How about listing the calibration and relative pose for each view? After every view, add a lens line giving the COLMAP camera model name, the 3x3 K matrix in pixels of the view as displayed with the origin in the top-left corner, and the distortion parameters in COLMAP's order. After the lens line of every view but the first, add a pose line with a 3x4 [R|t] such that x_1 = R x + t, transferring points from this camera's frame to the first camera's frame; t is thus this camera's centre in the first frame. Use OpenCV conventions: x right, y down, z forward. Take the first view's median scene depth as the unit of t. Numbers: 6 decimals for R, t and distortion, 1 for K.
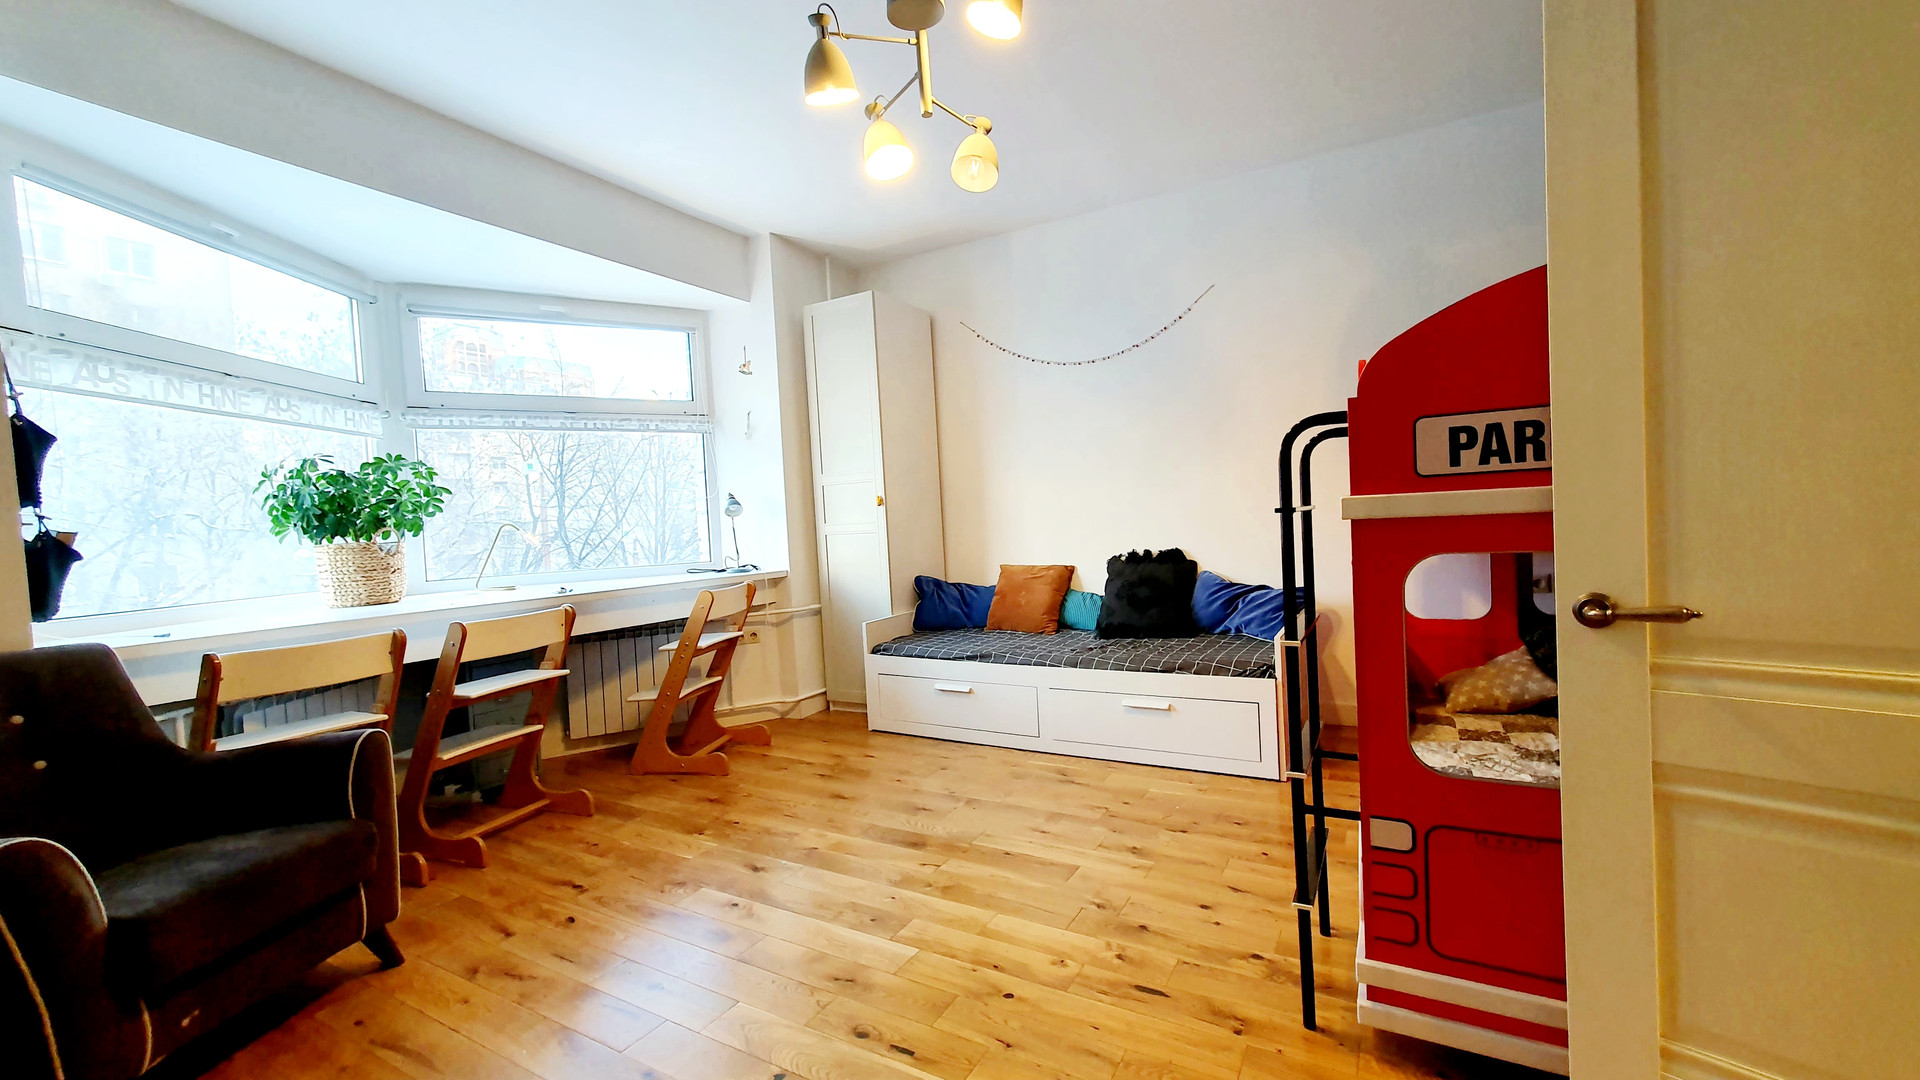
lens RADIAL K [[750.4, 0, 973.5], [0, 750.4, 541.8], [0, 0, 1]] dist [0.002271, -0.000098]
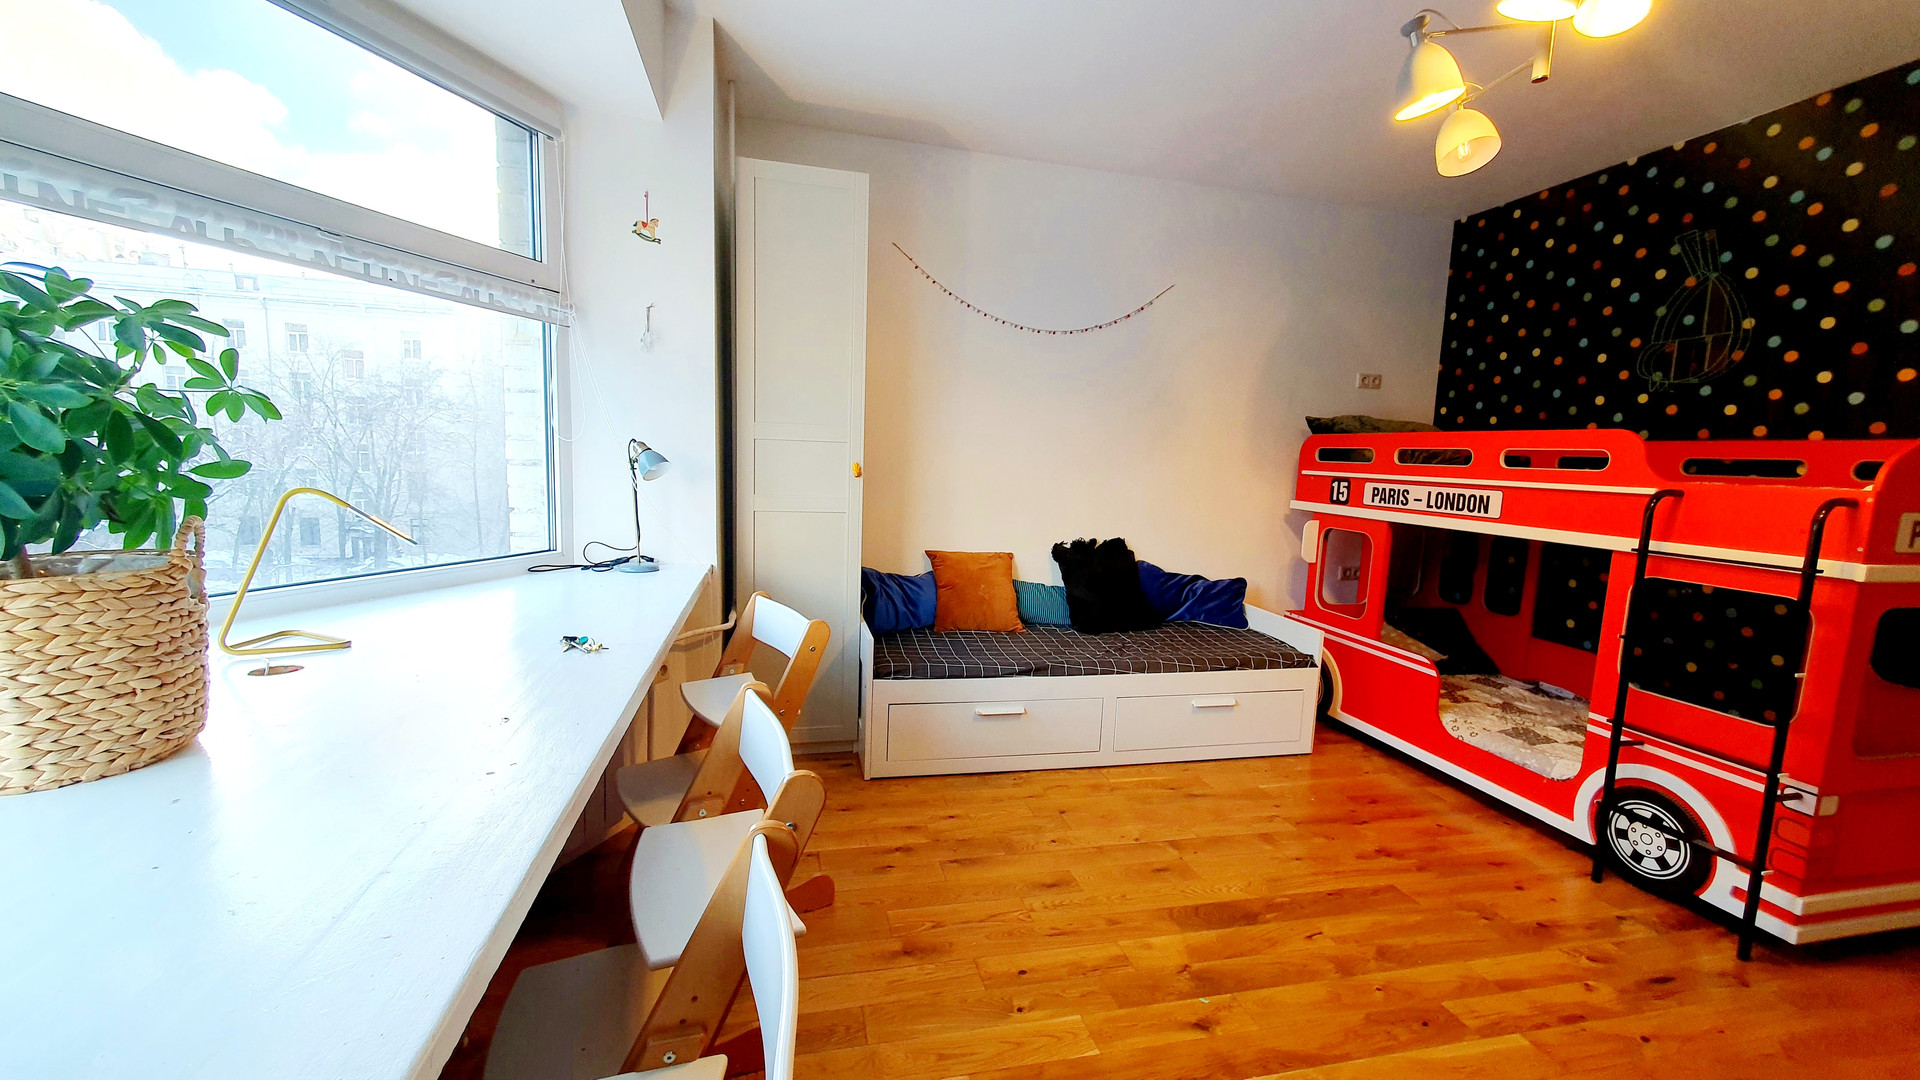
lens RADIAL K [[750.4, 0, 961.0], [0, 750.4, 542.6], [0, 0, 1]] dist [0.002271, -0.000098]
pose [[0.733125, -0.000922, 0.680093, -0.603644], [-0.053394, 0.996834, 0.058910, -0.035468], [-0.677994, -0.079501, 0.730755, 0.426162]]
